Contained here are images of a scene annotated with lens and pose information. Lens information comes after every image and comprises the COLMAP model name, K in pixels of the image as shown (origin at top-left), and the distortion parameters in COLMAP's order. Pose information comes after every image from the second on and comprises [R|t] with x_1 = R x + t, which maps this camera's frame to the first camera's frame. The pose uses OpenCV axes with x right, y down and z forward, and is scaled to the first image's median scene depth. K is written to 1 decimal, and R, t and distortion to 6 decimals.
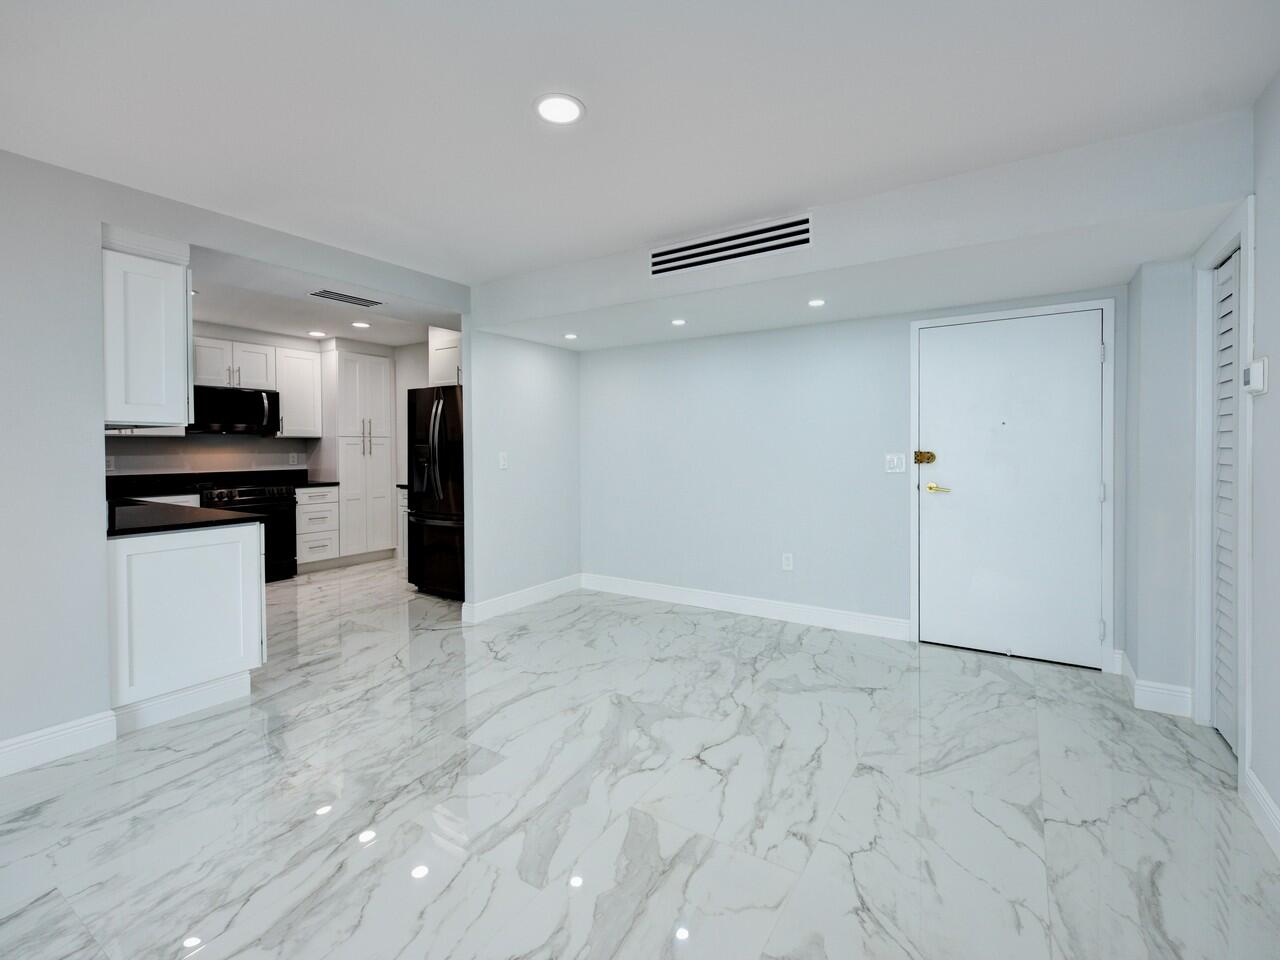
lens RADIAL K [[569.3, 0, 655.2], [0, 569.3, 456.1], [0, 0, 1]] dist [-0.010213, -0.003302]
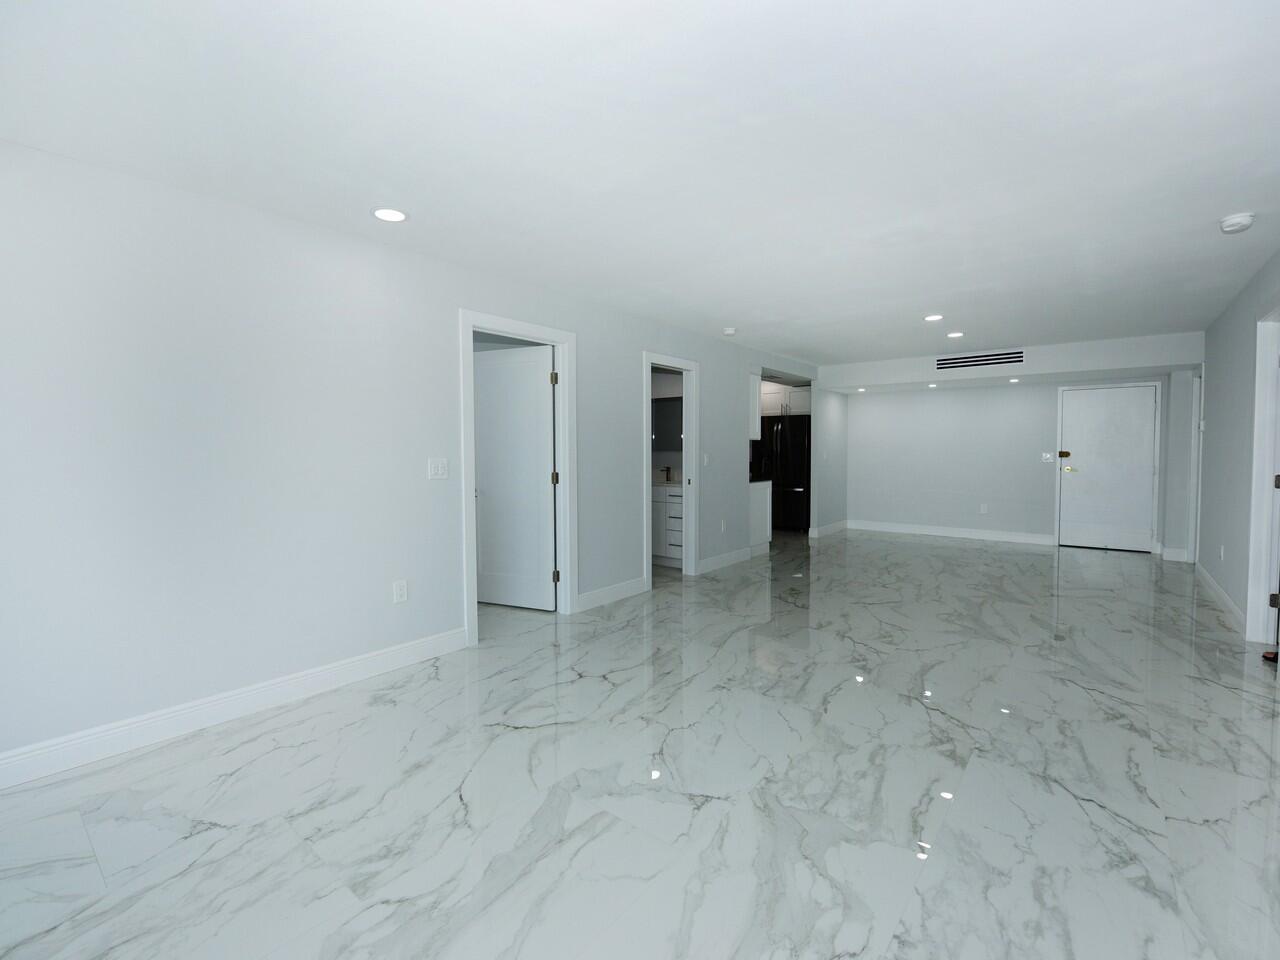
lens RADIAL K [[569.3, 0, 668.6], [0, 569.3, 480.7], [0, 0, 1]] dist [-0.010213, -0.003302]
pose [[0.995589, 0.011583, -0.093103, -0.744464], [-0.008897, 0.999534, 0.029212, 0.048627], [0.093398, -0.028255, 0.995228, -1.148654]]
